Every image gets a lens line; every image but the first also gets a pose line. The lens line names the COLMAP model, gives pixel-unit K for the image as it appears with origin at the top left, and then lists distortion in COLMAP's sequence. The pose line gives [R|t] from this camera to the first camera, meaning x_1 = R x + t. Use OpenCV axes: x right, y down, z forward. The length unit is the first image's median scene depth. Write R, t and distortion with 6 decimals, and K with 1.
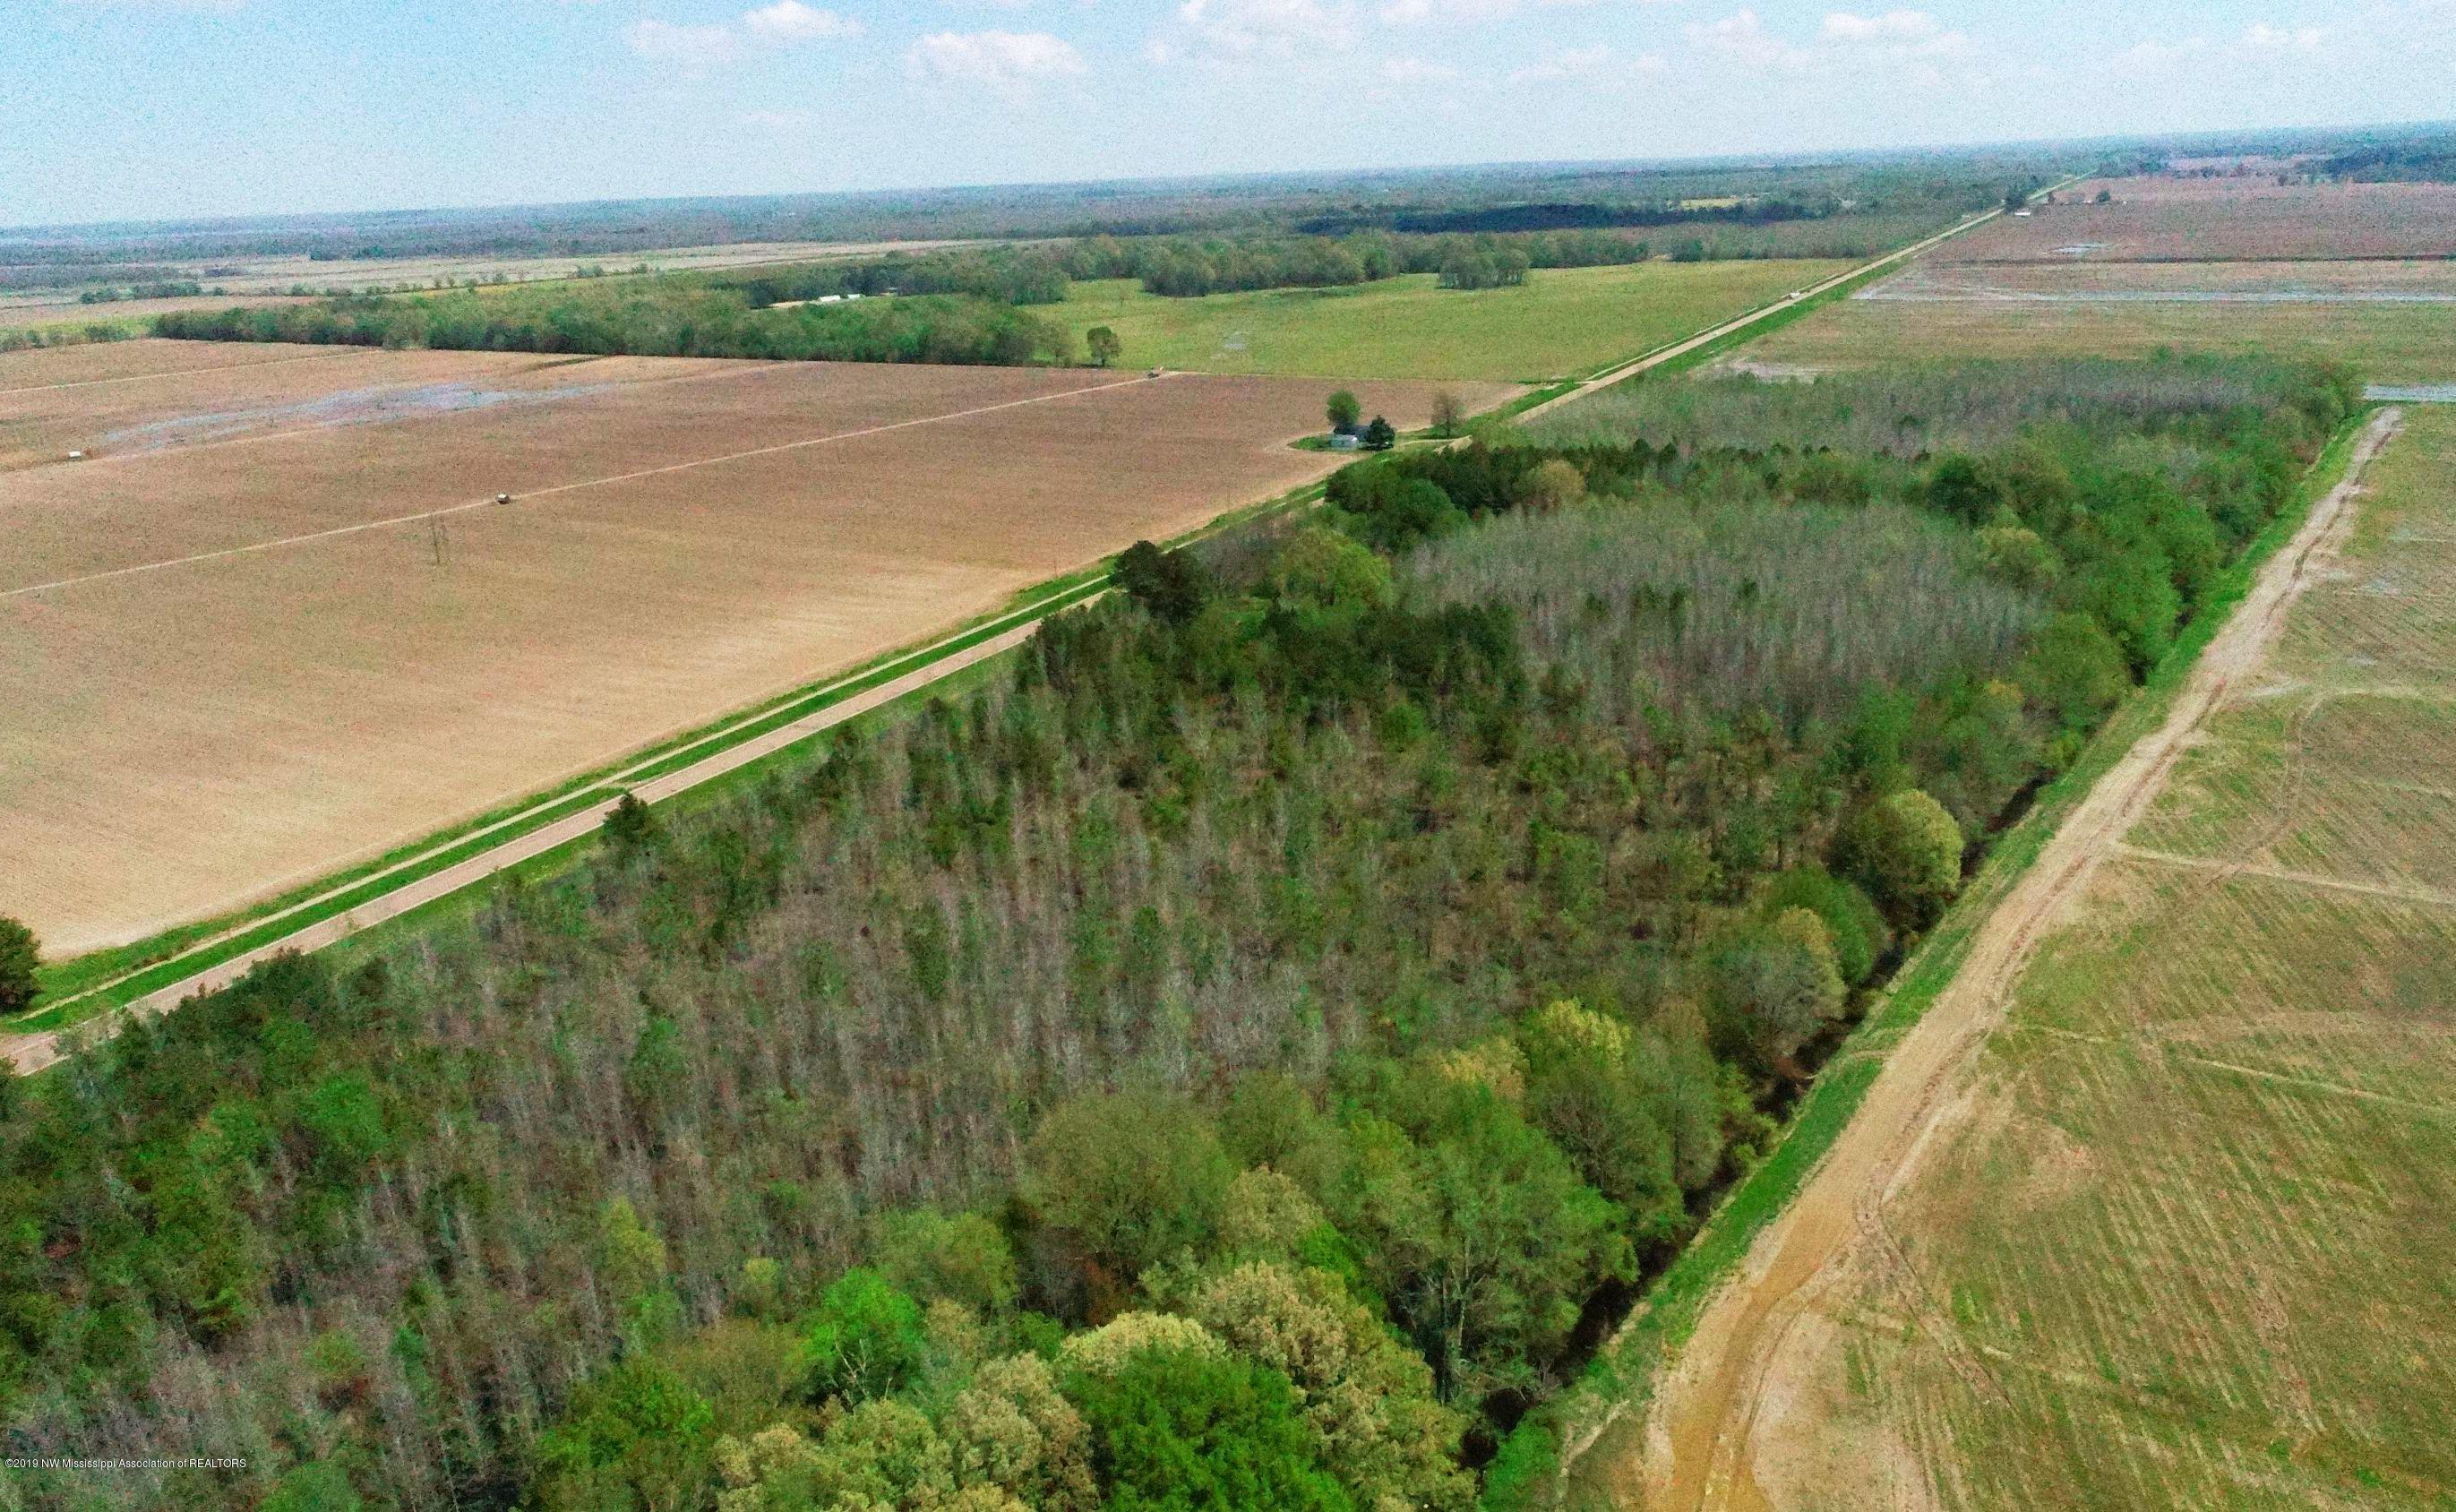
lens RADIAL K [[1793.6, 0, 1329.6], [0, 1793.6, 762.5], [0, 0, 1]] dist [-0.001259, -0.004454]
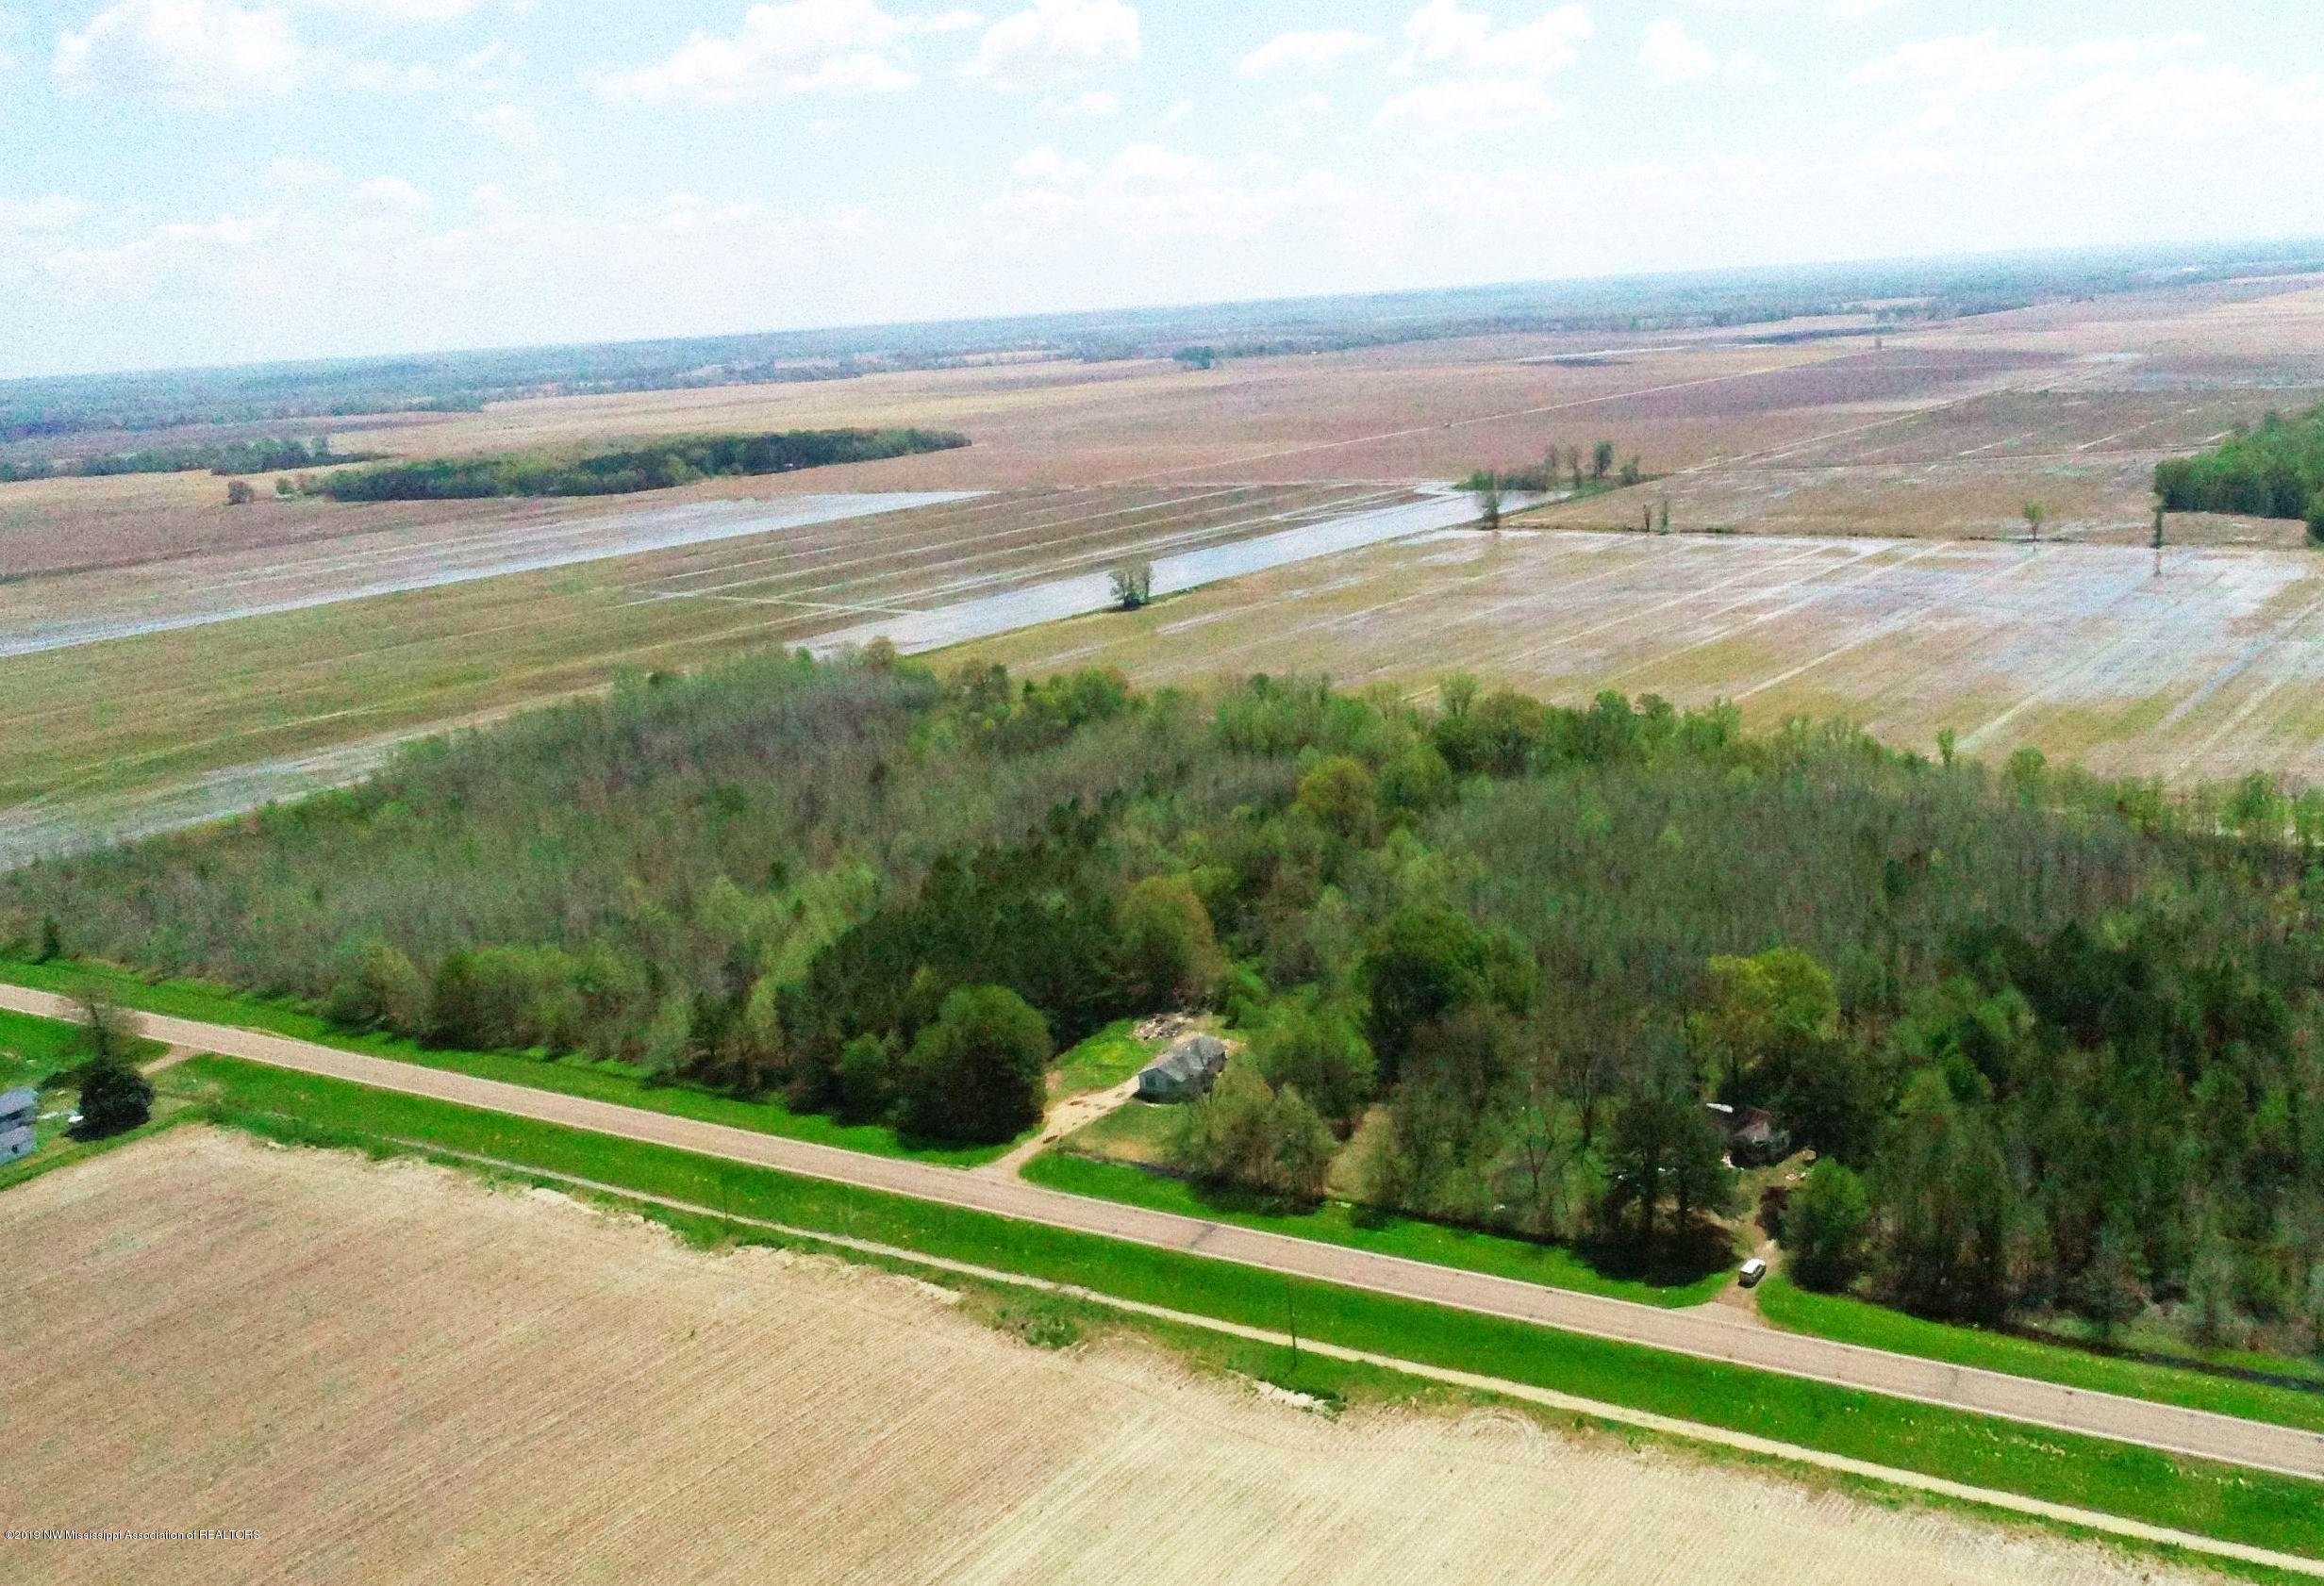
lens RADIAL K [[1846.5, 0, 1459.4], [0, 1846.5, 792.2], [0, 0, 1]] dist [-0.005365, -0.001528]
pose [[0.028826, -0.223596, 0.974256, -0.600652], [0.368757, 0.908292, 0.197546, -0.321623], [-0.929079, 0.353569, 0.108635, 0.877011]]
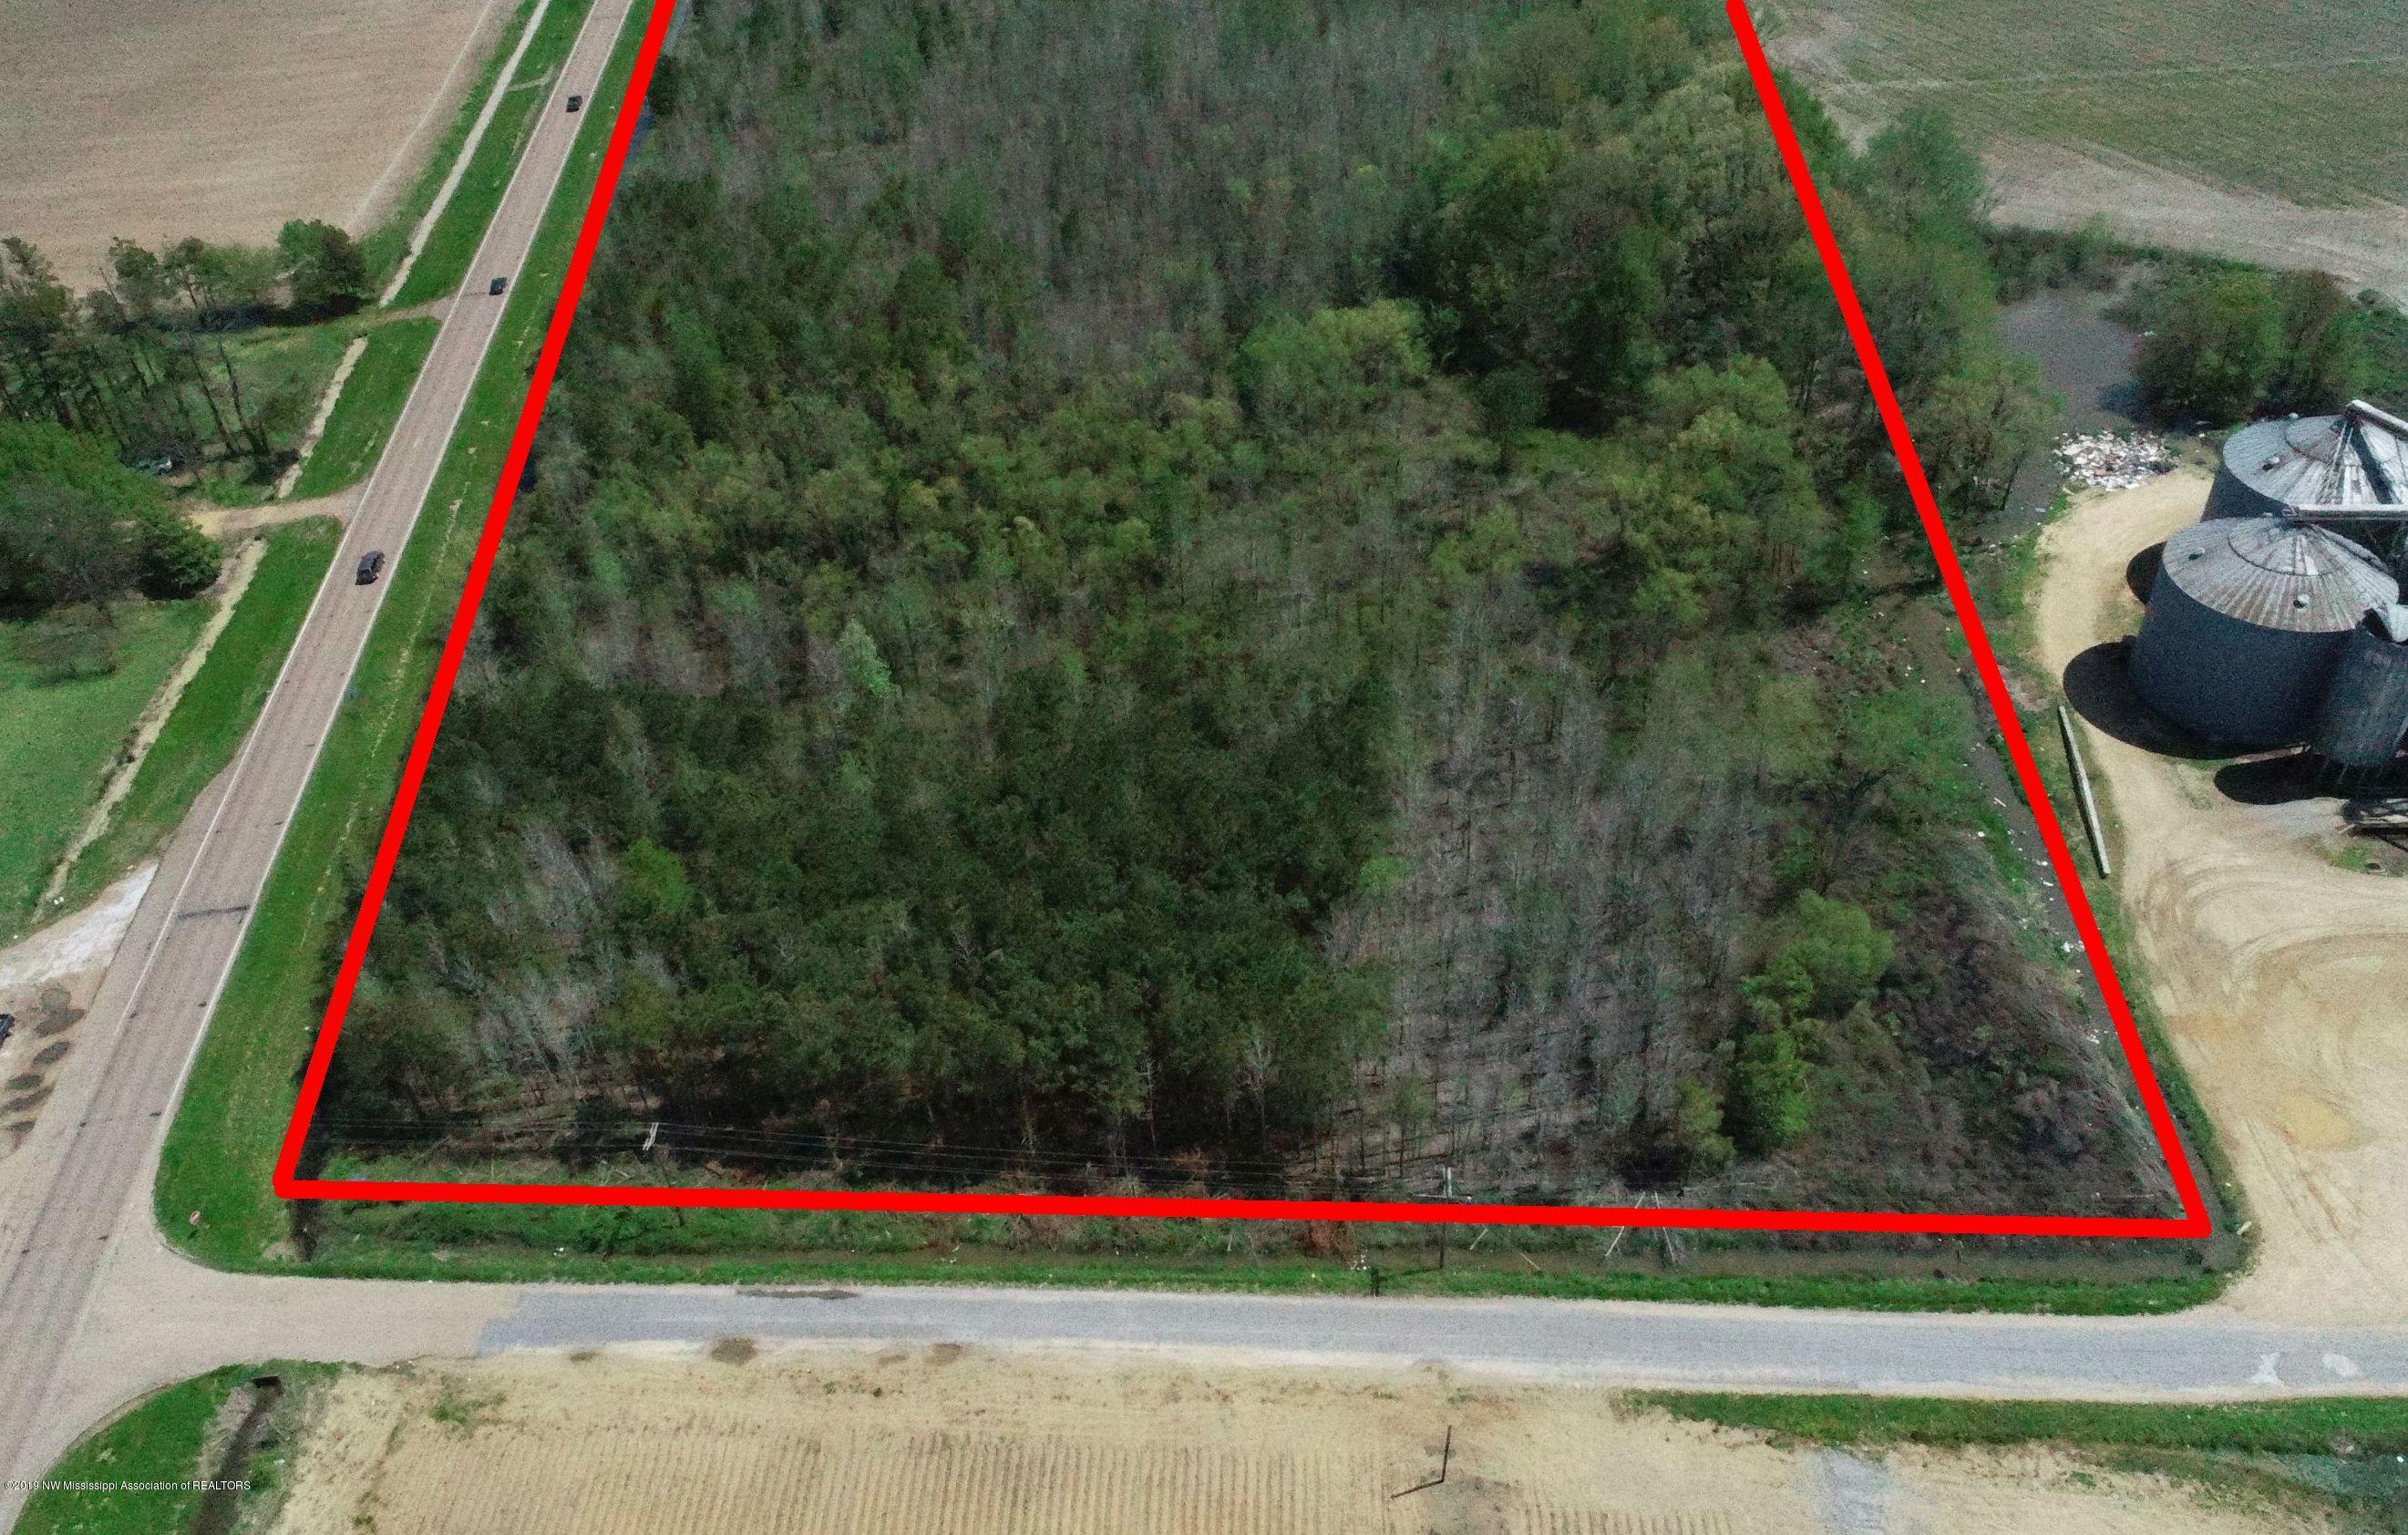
lens RADIAL K [[1825.1, 0, 1151.5], [0, 1825.1, 768.7], [0, 0, 1]] dist [-0.004863, -0.002190]
pose [[0.866207, -0.335276, 0.370506, -0.437136], [0.196483, 0.910289, 0.364374, 0.044012], [-0.459434, -0.242825, 0.854375, -0.160920]]
